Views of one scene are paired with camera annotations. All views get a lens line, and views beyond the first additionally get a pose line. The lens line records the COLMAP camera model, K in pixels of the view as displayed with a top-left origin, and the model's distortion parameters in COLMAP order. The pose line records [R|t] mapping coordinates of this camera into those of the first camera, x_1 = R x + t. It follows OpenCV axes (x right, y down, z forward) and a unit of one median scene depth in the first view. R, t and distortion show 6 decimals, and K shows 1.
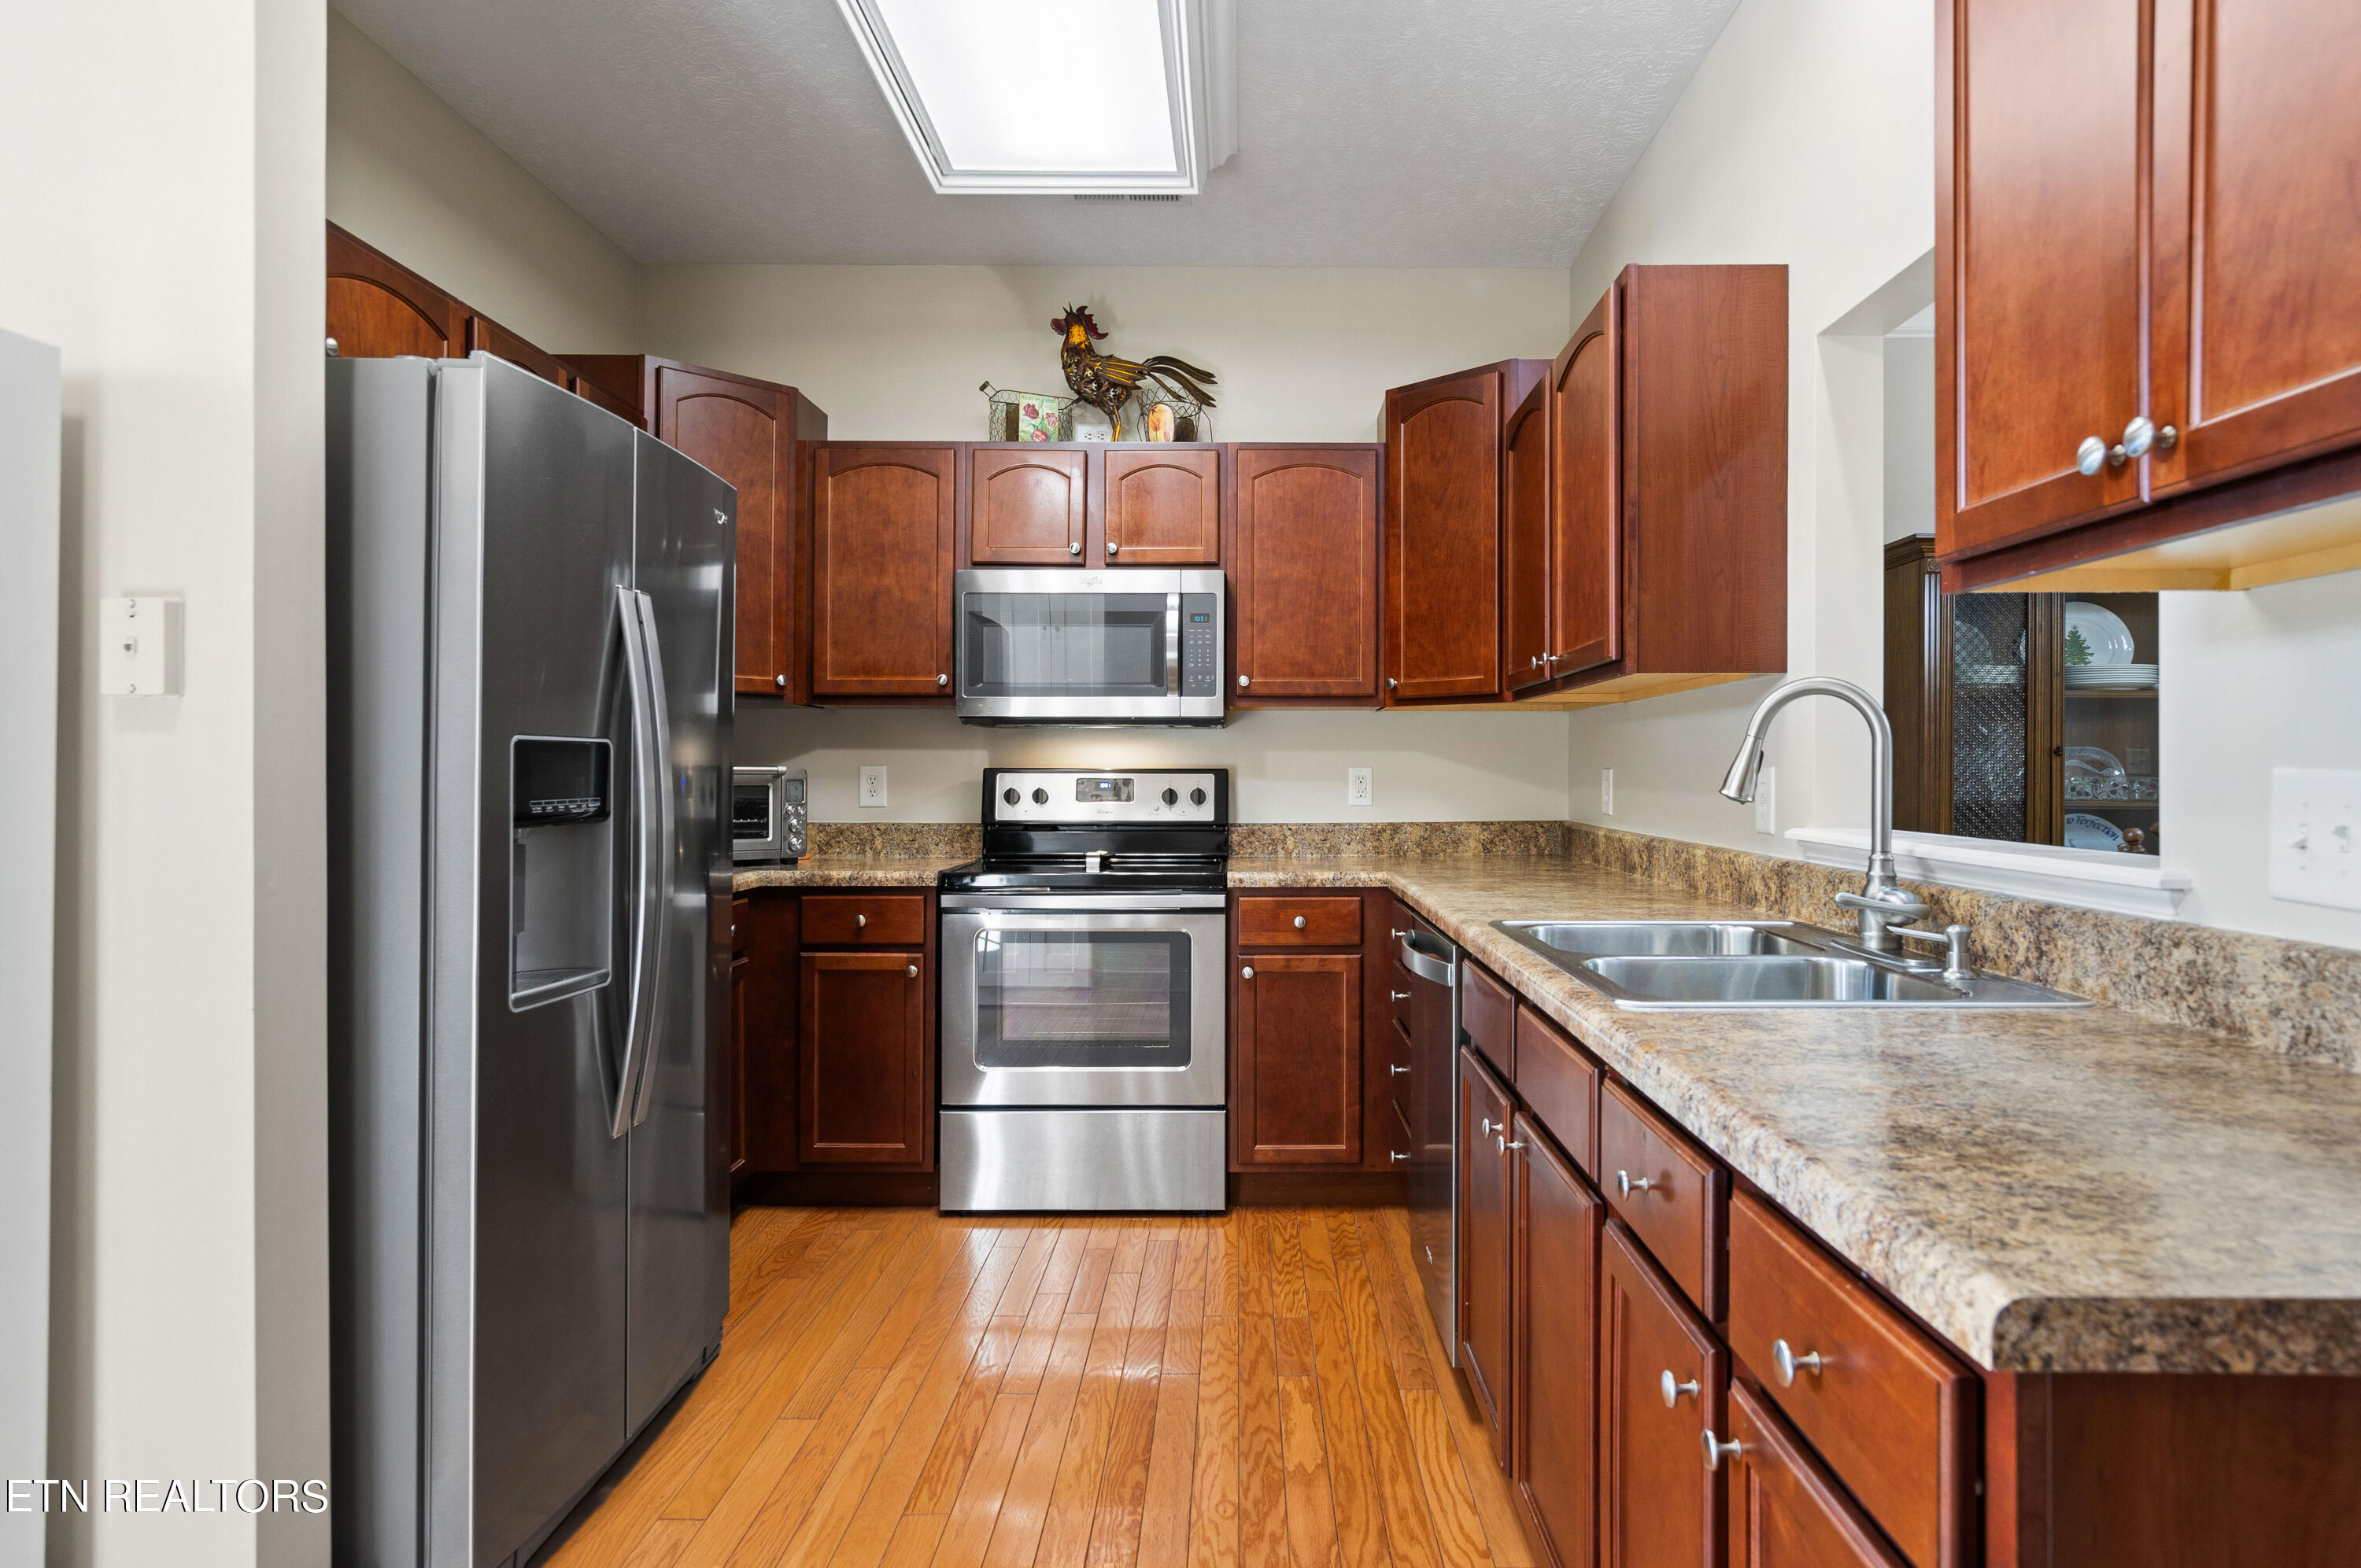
lens RADIAL K [[1334.7, 0, 1231.2], [0, 1334.7, 773.2], [0, 0, 1]] dist [0.005168, 0.001412]
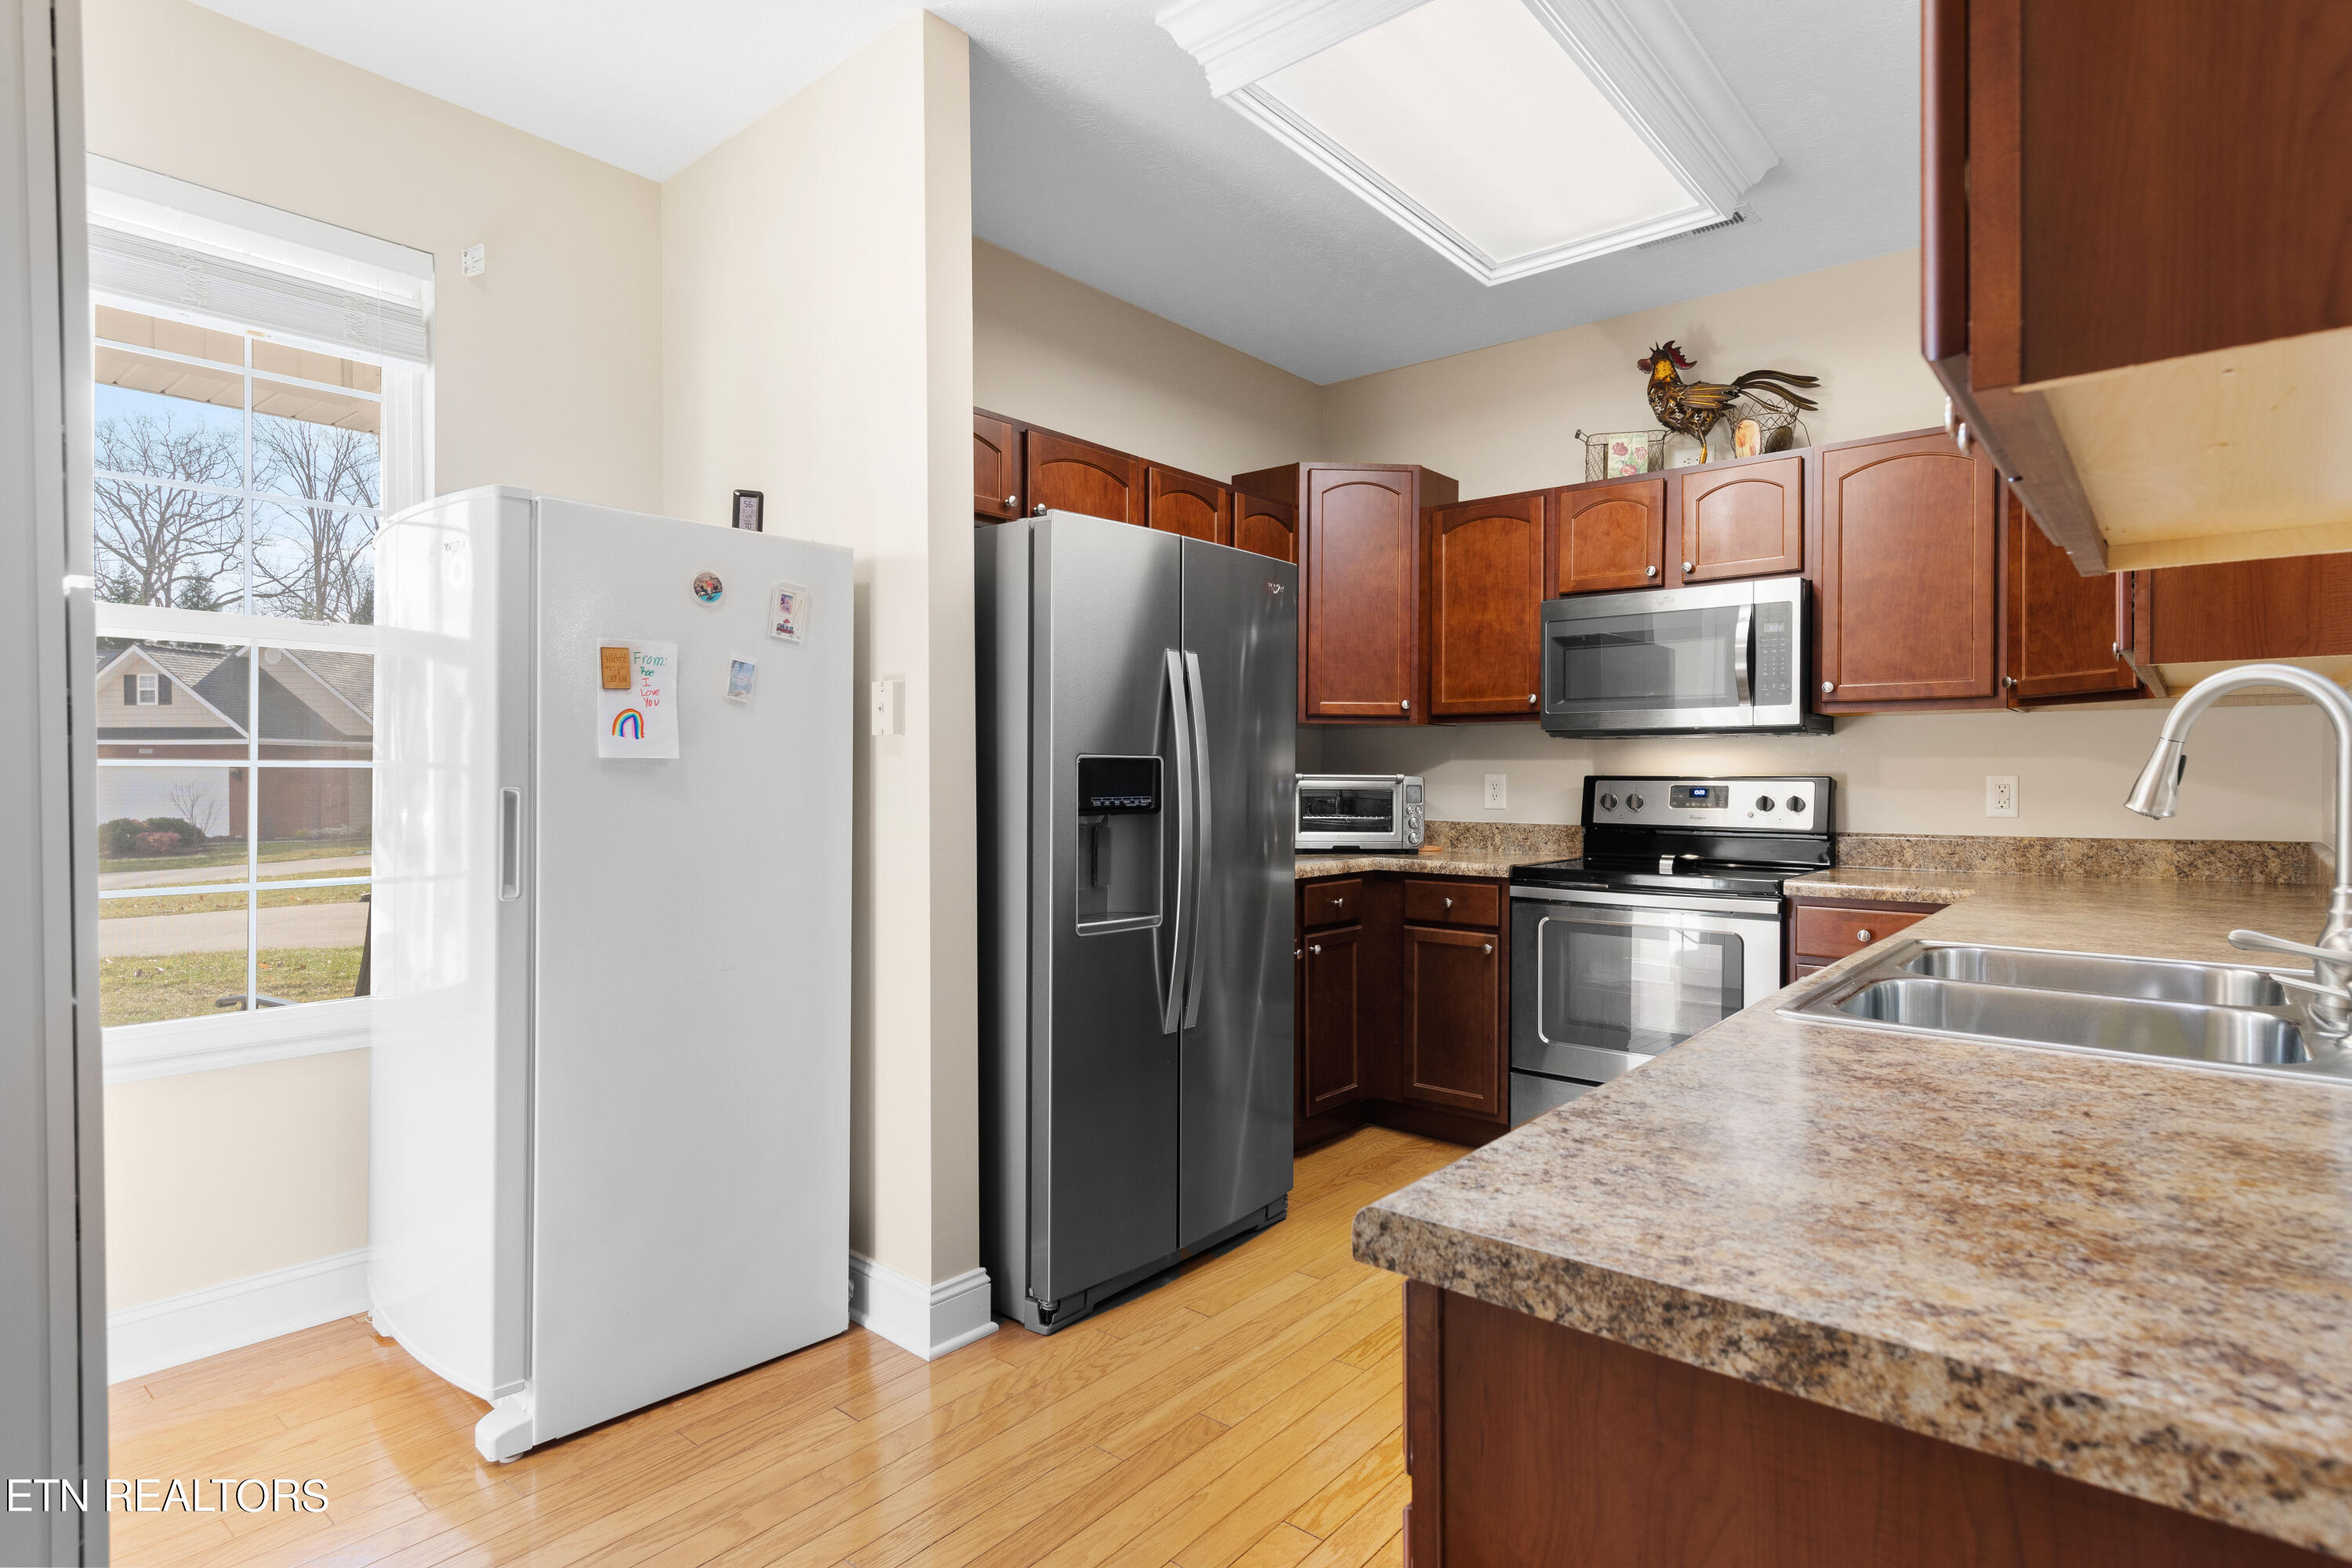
lens RADIAL K [[1202.3, 0, 1147.7], [0, 1202.3, 774.1], [0, 0, 1]] dist [0.004212, -0.001526]
pose [[0.757761, -0.000528, -0.652532, 0.214477], [-0.002853, 0.999987, -0.004122, -0.000155], [0.652526, 0.004985, 0.757750, 0.004552]]
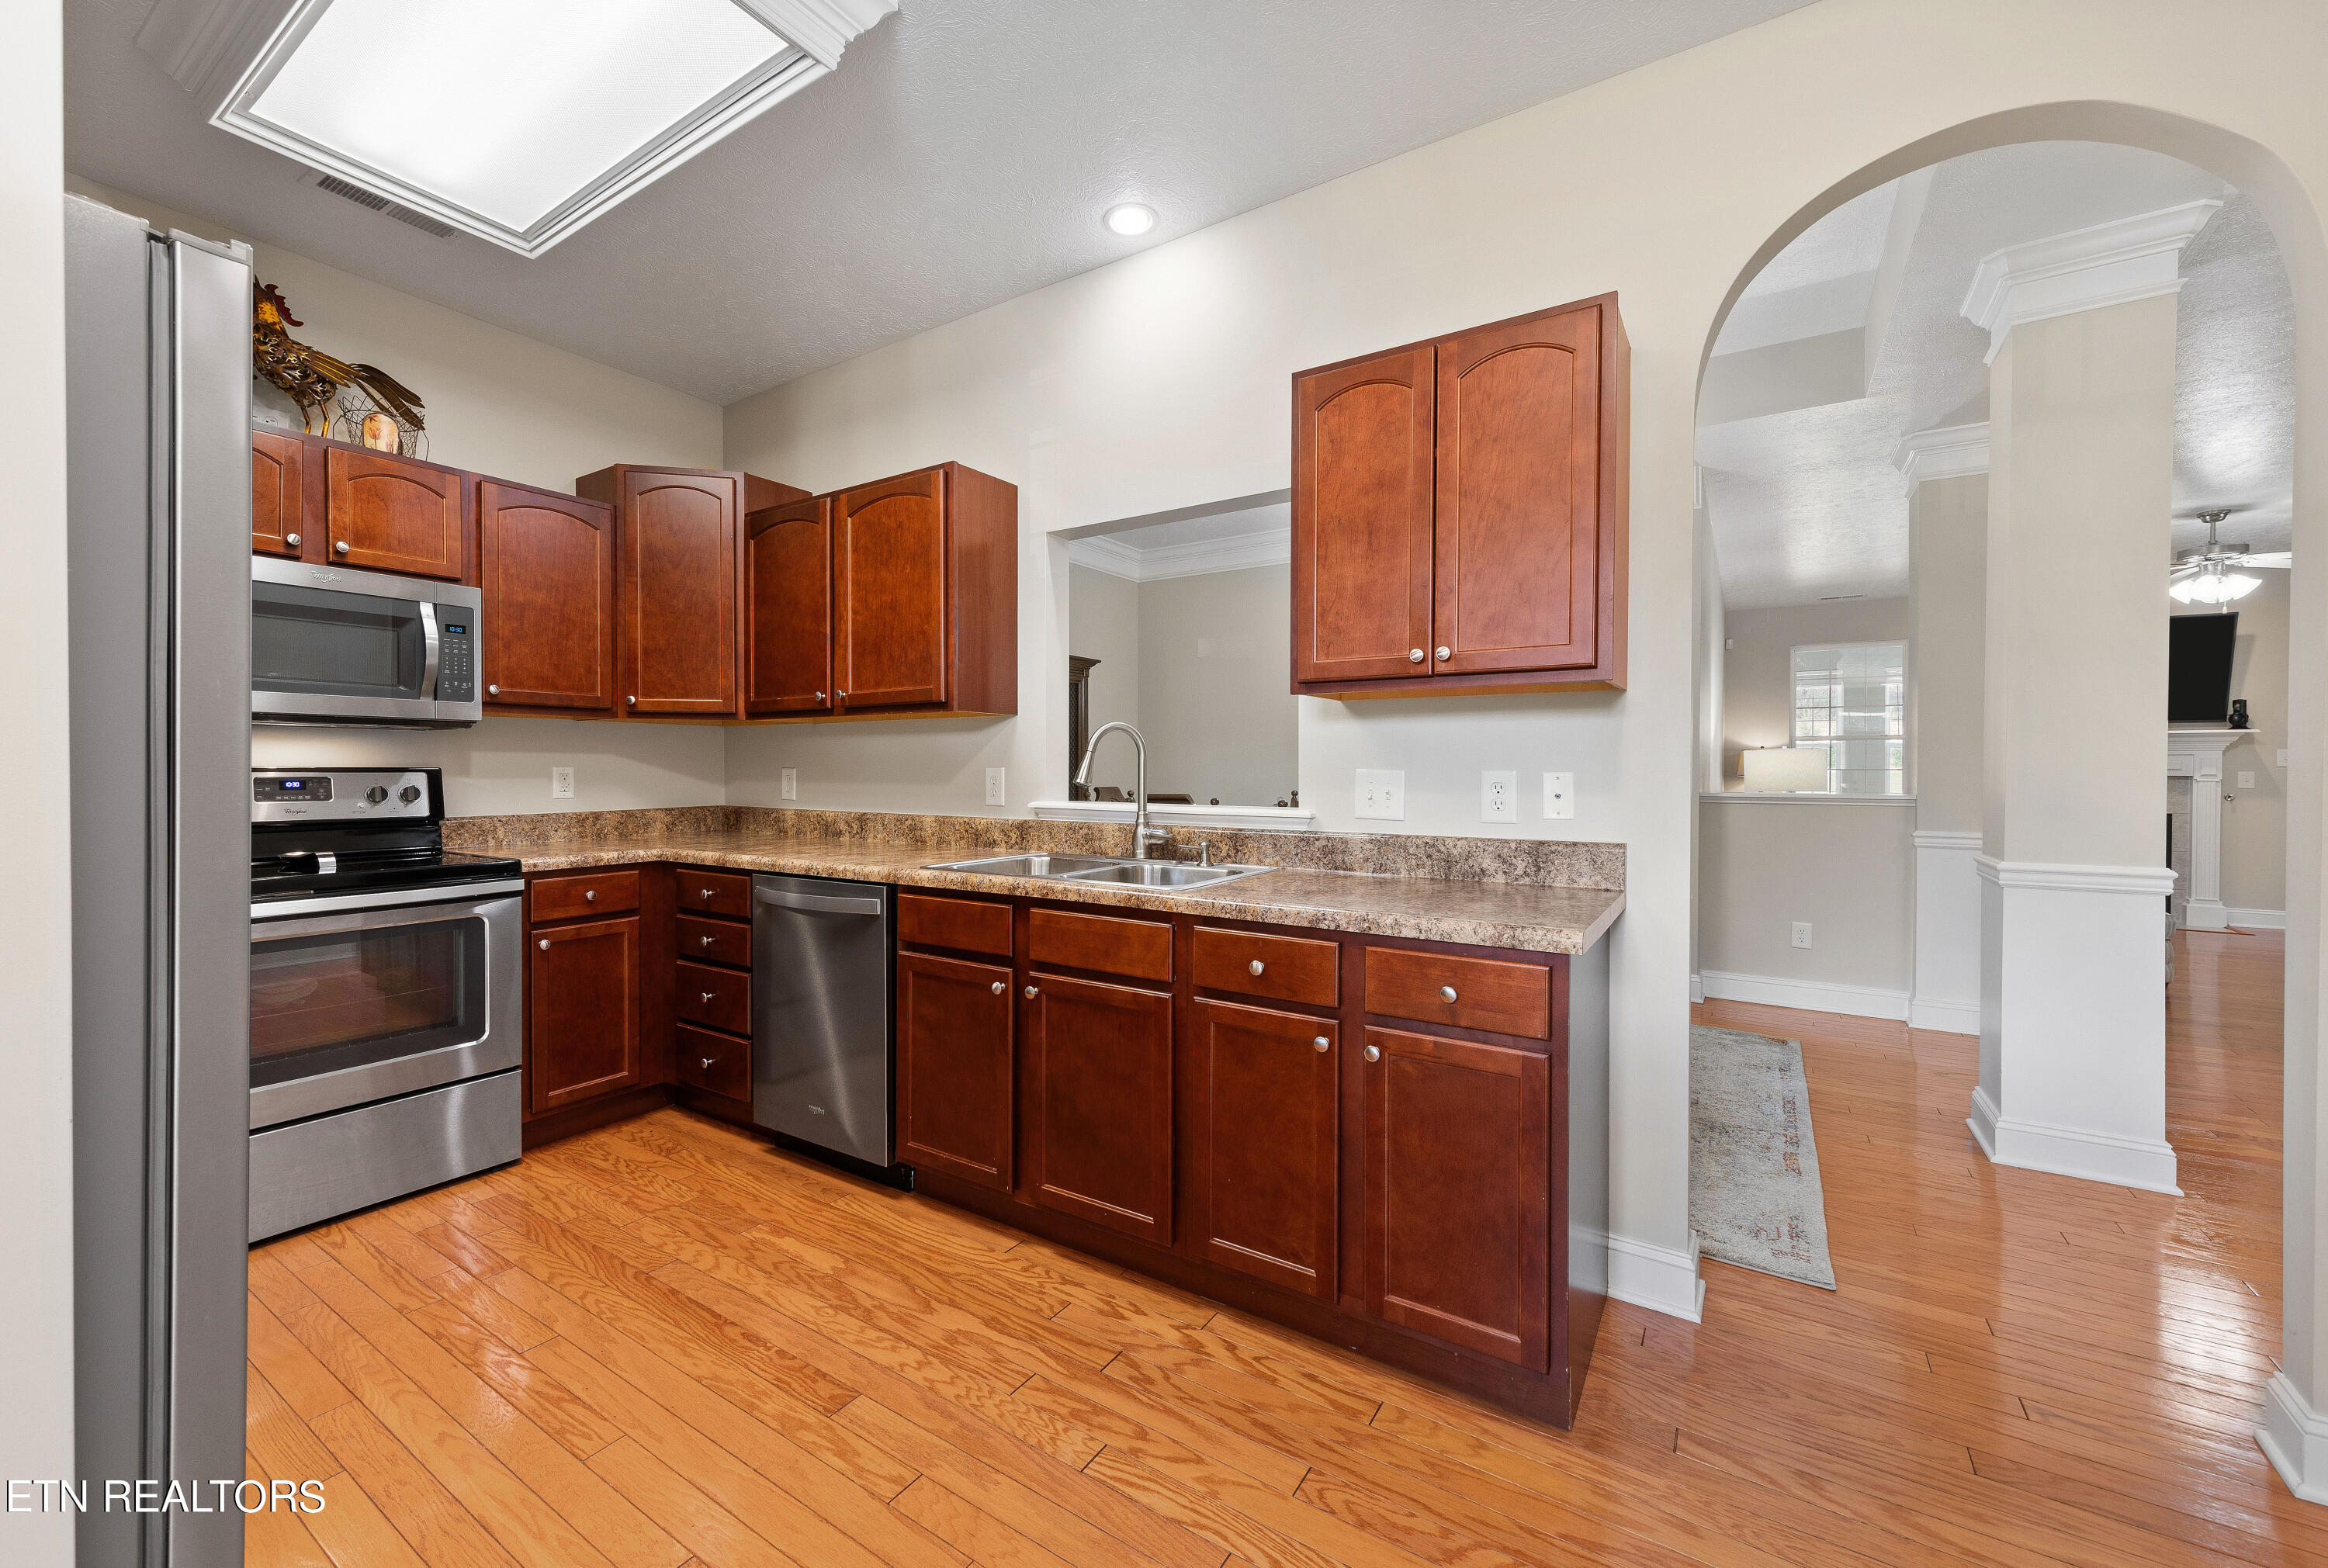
lens RADIAL K [[929.8, 0, 1134.3], [0, 929.8, 775.2], [0, 0, 1]] dist [0.008985, -0.002079]
pose [[0.553811, -0.005739, 0.832623, -0.356250], [0.001182, 0.999981, 0.006106, -0.001406], [-0.832642, -0.002397, 0.553807, 0.122056]]
